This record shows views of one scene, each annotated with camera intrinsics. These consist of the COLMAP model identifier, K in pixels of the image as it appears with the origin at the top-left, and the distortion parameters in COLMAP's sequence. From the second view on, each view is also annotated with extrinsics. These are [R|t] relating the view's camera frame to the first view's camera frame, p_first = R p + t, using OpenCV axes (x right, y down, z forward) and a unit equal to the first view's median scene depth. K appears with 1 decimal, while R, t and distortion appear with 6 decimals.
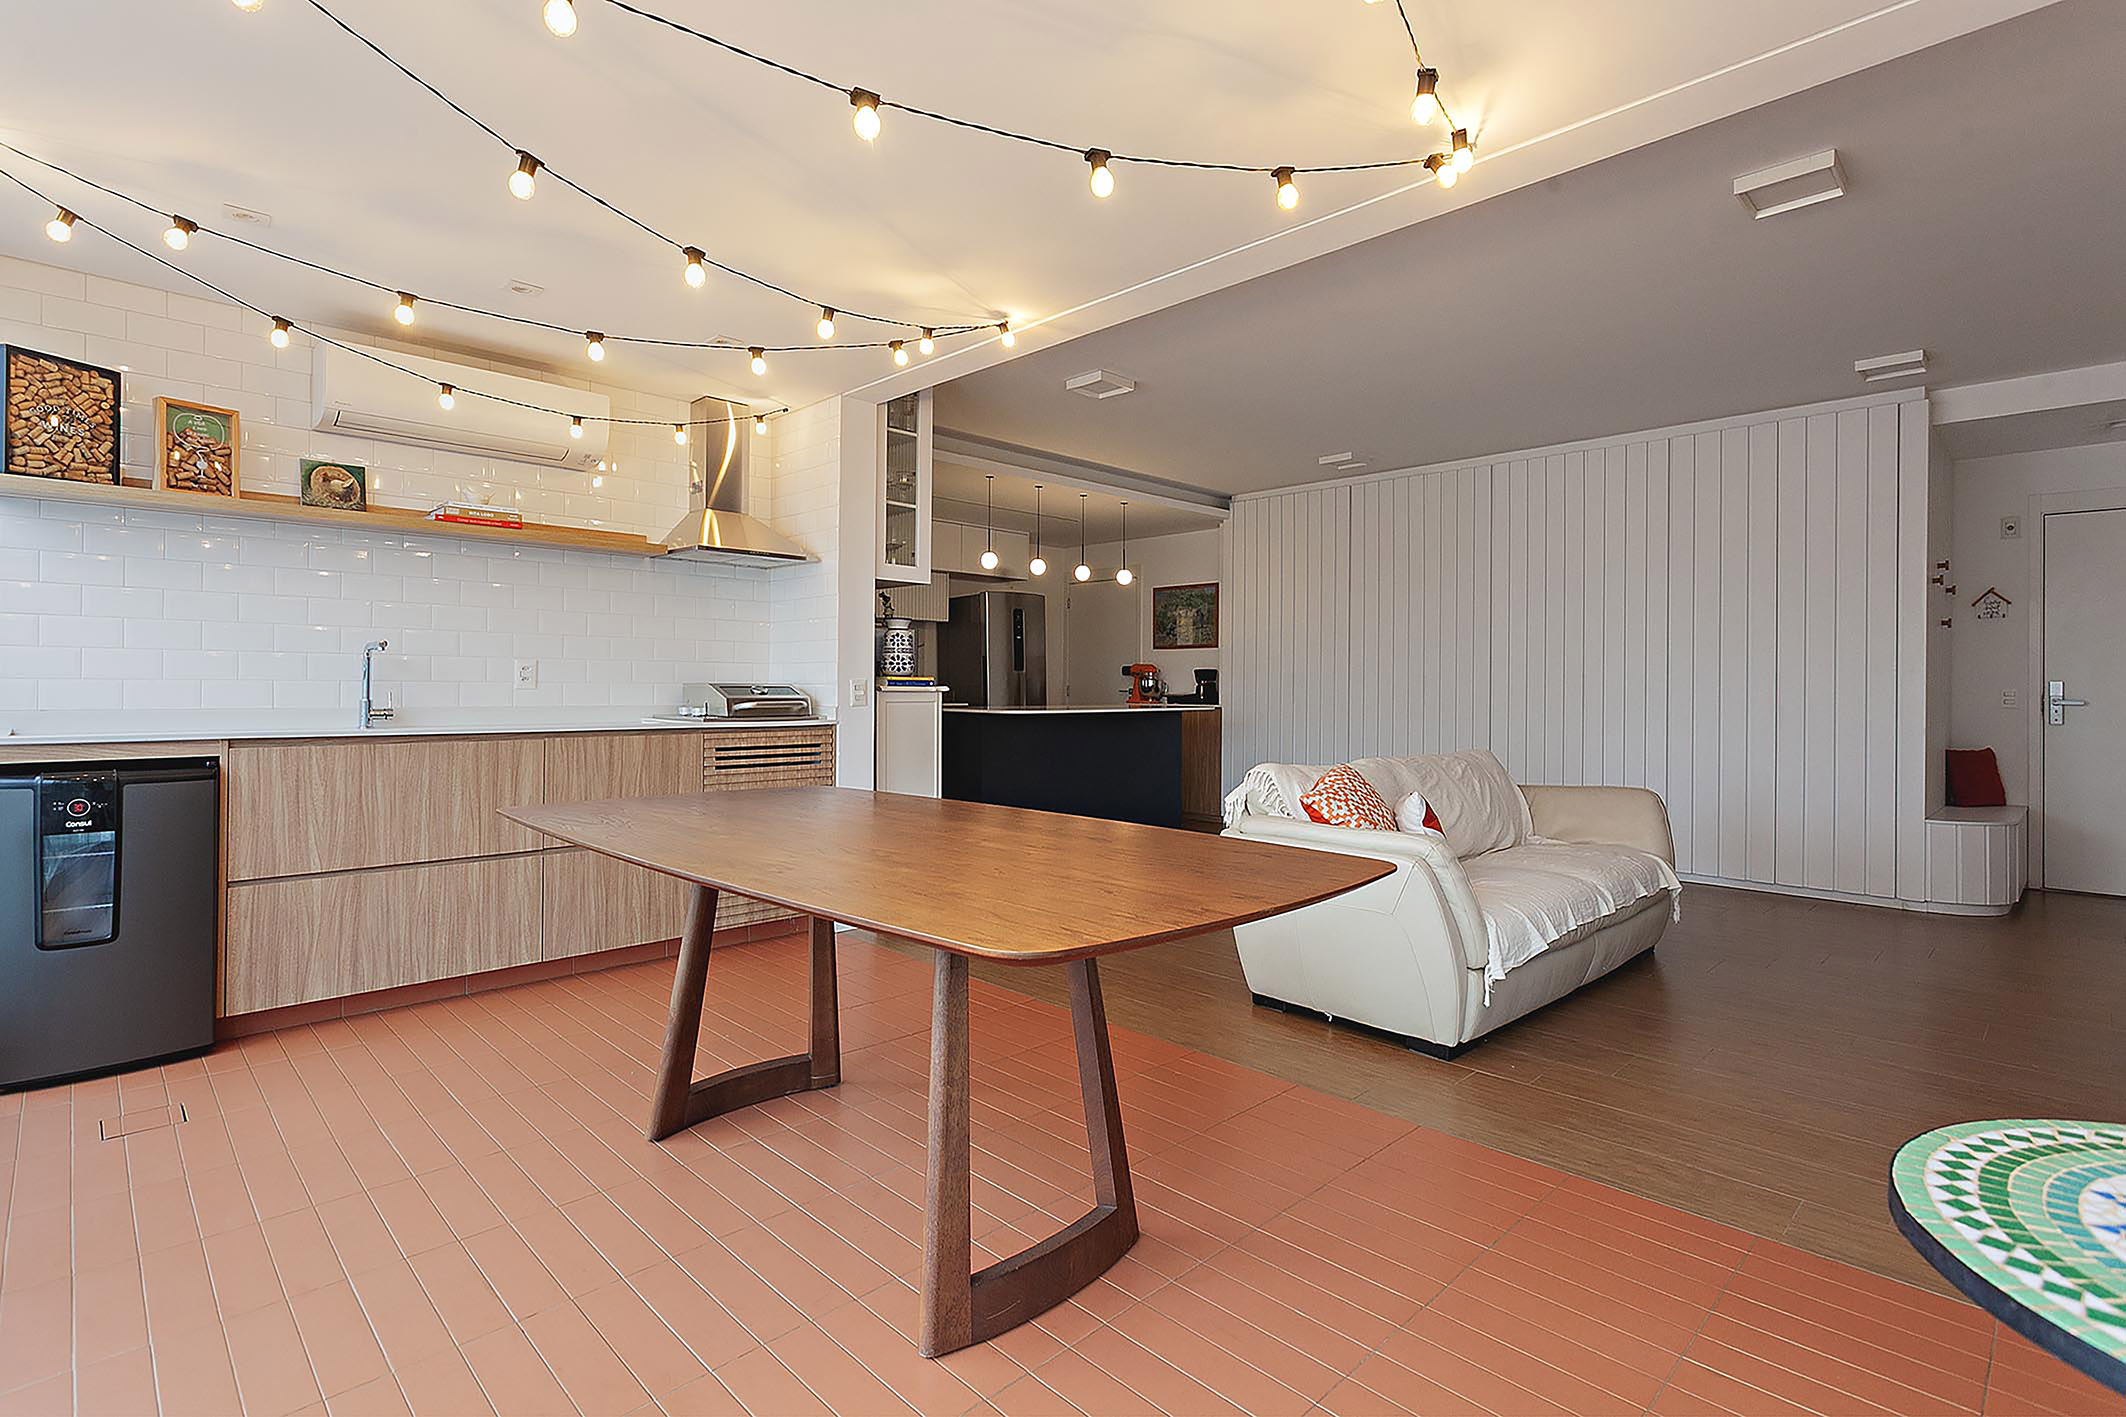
lens RADIAL K [[1006.0, 0, 1119.4], [0, 1006.0, 670.7], [0, 0, 1]] dist [-0.000360, 0.000578]
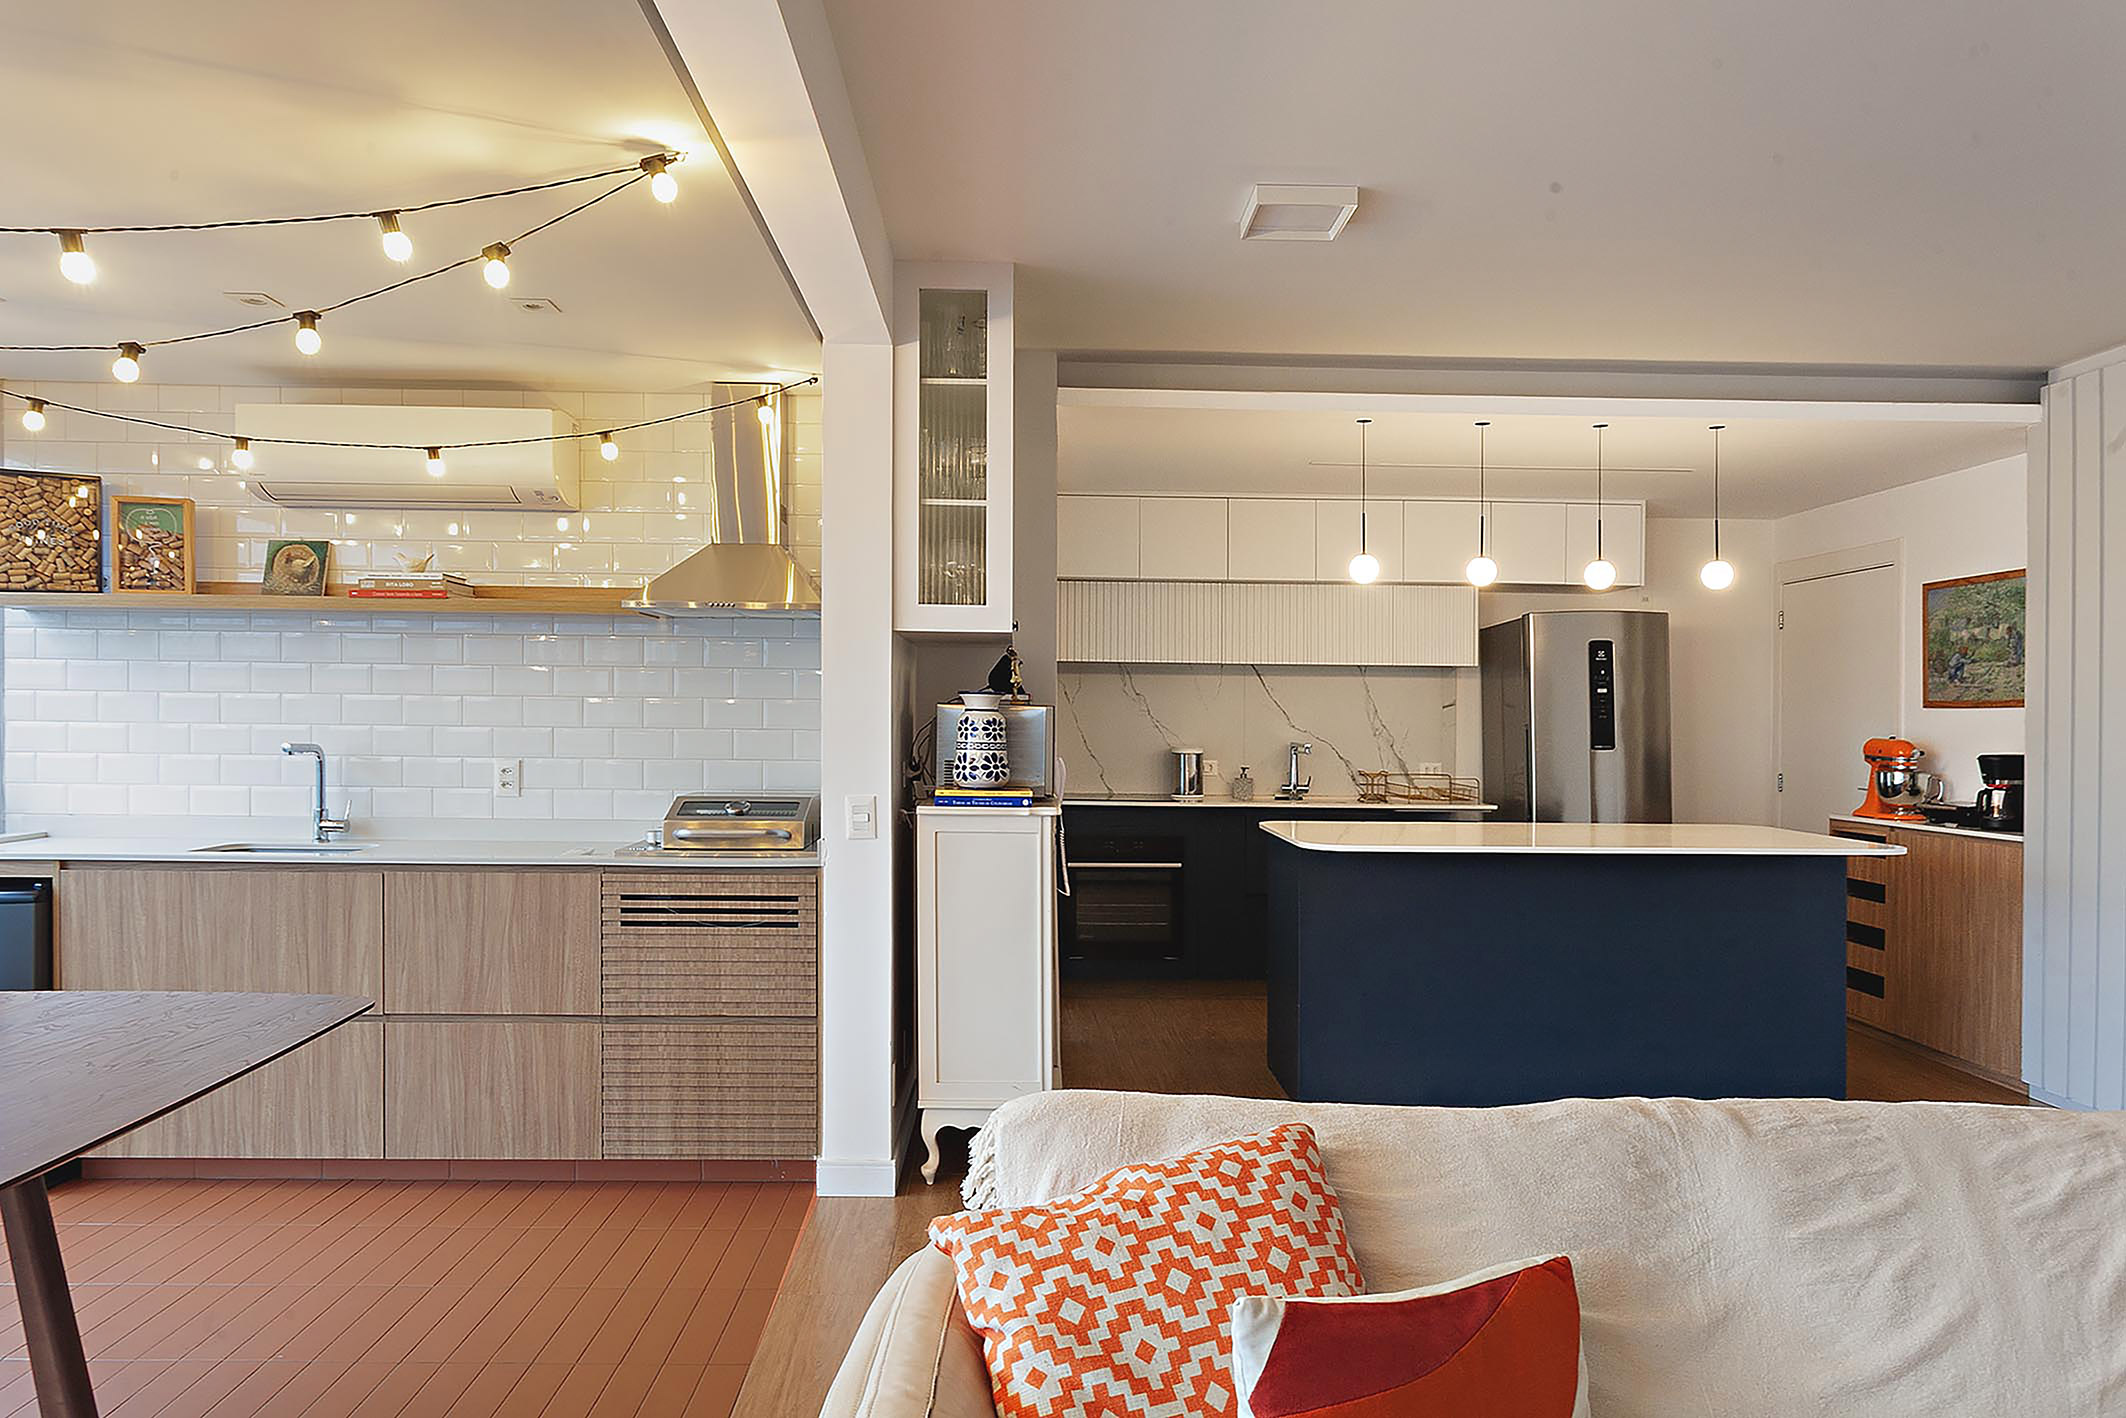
lens RADIAL K [[1326.6, 0, 1058.5], [0, 1326.6, 717.6], [0, 0, 1]] dist [-0.004407, -0.003980]
pose [[0.705388, 0.003204, -0.708814, 0.496671], [0.001513, 0.999981, 0.006027, -0.054558], [0.708820, -0.005324, 0.705369, 0.625468]]
